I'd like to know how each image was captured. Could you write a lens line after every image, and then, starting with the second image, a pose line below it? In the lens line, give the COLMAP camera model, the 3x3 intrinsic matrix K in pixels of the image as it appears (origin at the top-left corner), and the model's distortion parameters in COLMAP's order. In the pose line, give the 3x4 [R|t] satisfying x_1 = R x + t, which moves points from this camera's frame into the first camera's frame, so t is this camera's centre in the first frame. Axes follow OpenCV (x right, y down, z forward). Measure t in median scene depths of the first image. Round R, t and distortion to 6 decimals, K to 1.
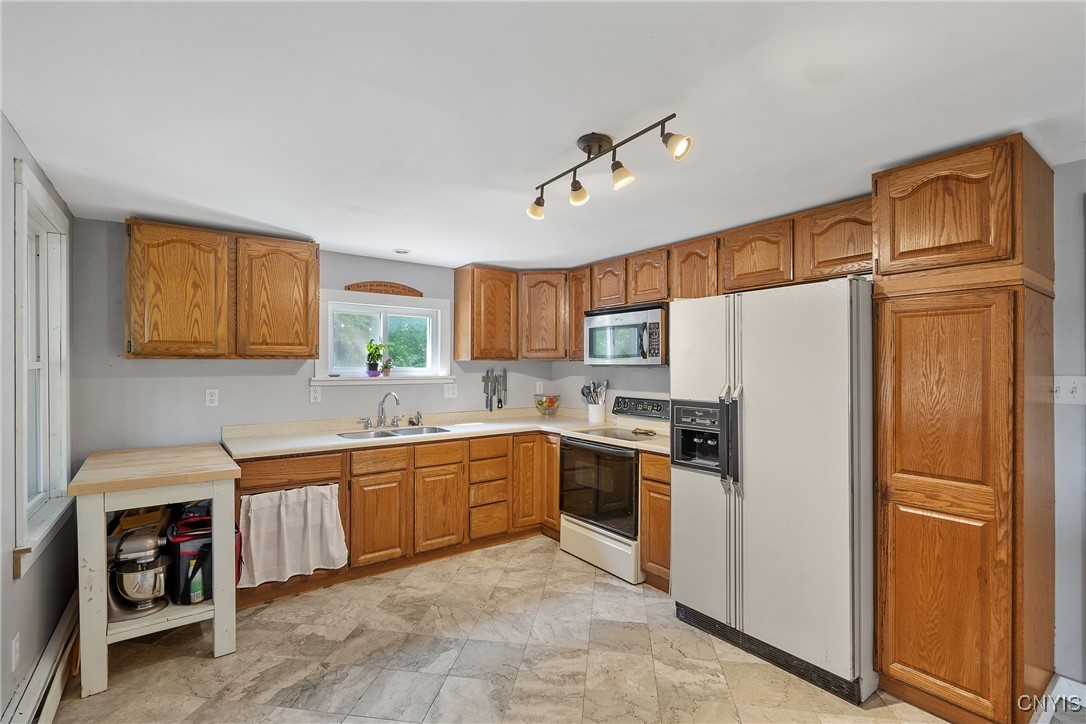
lens RADIAL K [[494.3, 0, 537.8], [0, 494.3, 365.2], [0, 0, 1]] dist [-0.004208, 0.001151]
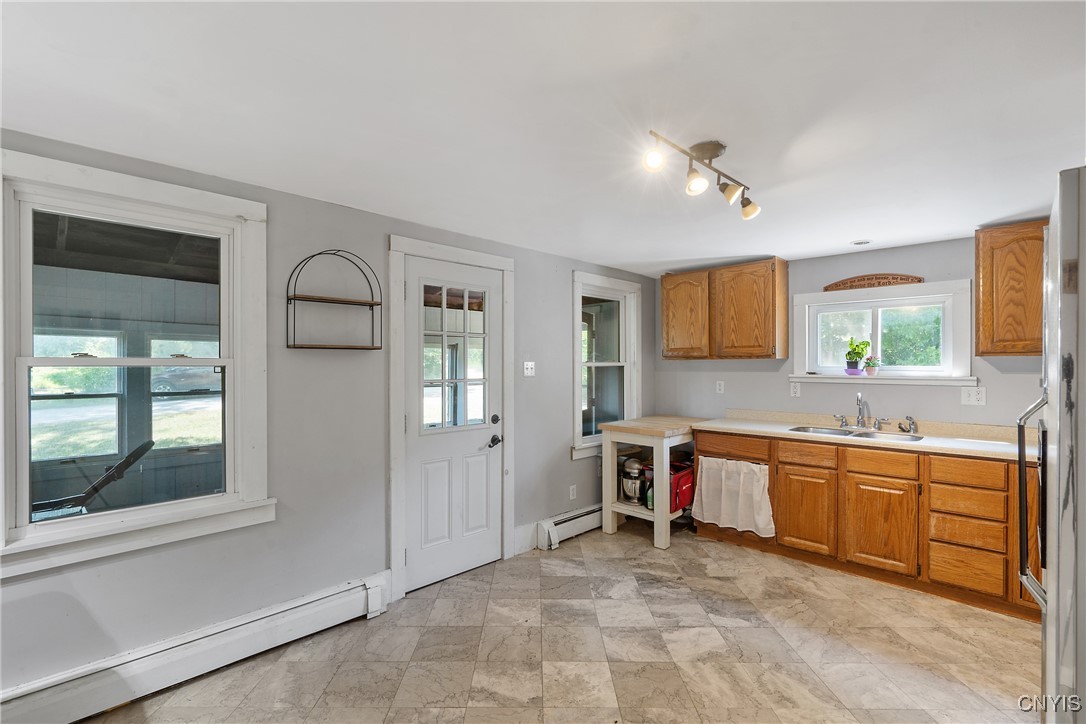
lens RADIAL K [[494.3, 0, 543.1], [0, 494.3, 368.4], [0, 0, 1]] dist [-0.004208, 0.001151]
pose [[0.160070, 0.005402, -0.987091, 0.652942], [0.002059, 0.999981, 0.005806, 0.004134], [0.987103, -0.002962, 0.160056, 0.294121]]
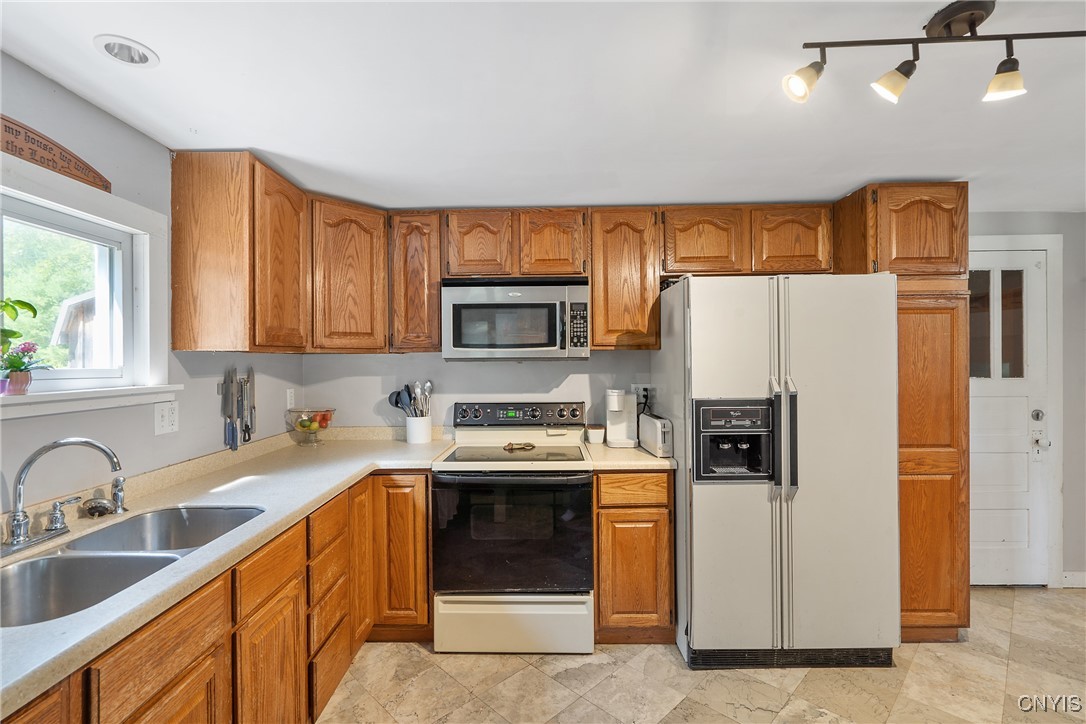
lens RADIAL K [[494.3, 0, 543.3], [0, 494.3, 361.0], [0, 0, 1]] dist [-0.004208, 0.001151]
pose [[0.604523, -0.007109, 0.796556, -0.447917], [0.009121, 0.999956, 0.002002, 0.002931], [-0.796535, 0.006055, 0.604562, 0.623823]]
